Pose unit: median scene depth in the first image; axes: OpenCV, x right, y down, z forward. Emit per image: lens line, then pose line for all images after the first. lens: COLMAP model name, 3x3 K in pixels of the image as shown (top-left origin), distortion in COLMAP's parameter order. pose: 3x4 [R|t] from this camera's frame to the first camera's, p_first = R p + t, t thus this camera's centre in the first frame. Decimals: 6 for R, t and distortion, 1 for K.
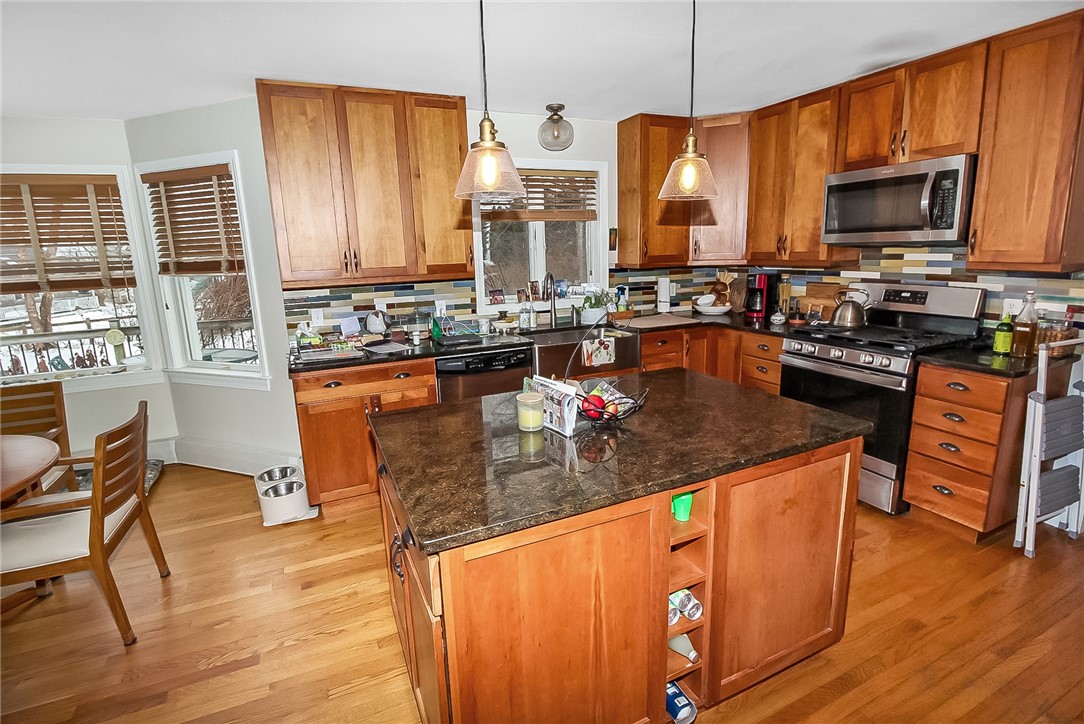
lens RADIAL K [[511.2, 0, 540.6], [0, 511.2, 351.5], [0, 0, 1]] dist [-0.022110, -0.002235]
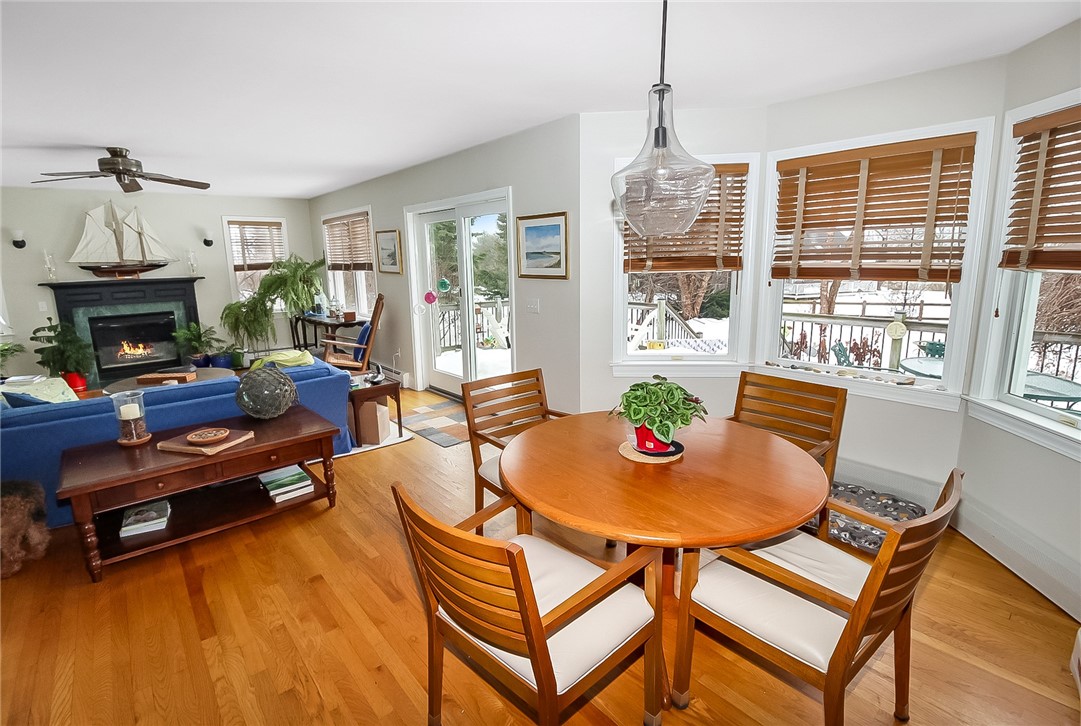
lens RADIAL K [[508.6, 0, 536.7], [0, 508.6, 355.7], [0, 0, 1]] dist [-0.025664, -0.001001]
pose [[0.260782, 0.207710, -0.942788, -0.242730], [-0.175002, 0.970572, 0.165424, -0.033987], [0.949404, 0.121850, 0.289457, 0.195926]]
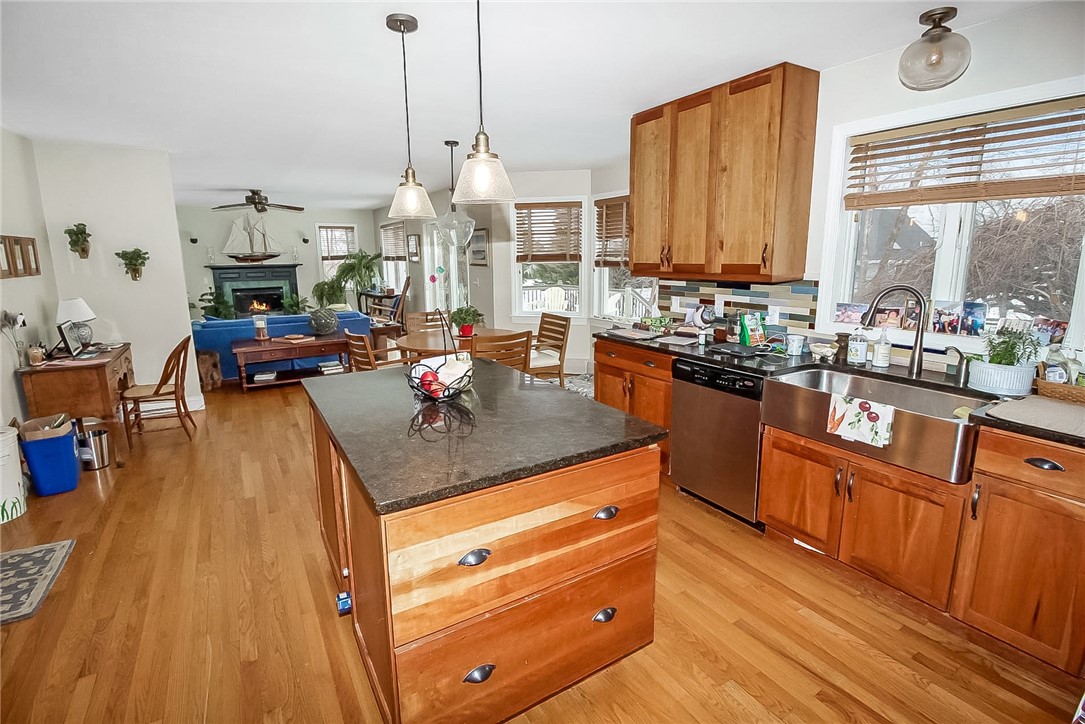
lens RADIAL K [[511.7, 0, 547.4], [0, 511.7, 352.8], [0, 0, 1]] dist [-0.022110, -0.002235]
pose [[0.111426, 0.217948, -0.969579, 0.632504], [-0.186126, 0.962966, 0.195072, -0.123698], [0.976187, 0.158728, 0.147865, 0.523670]]
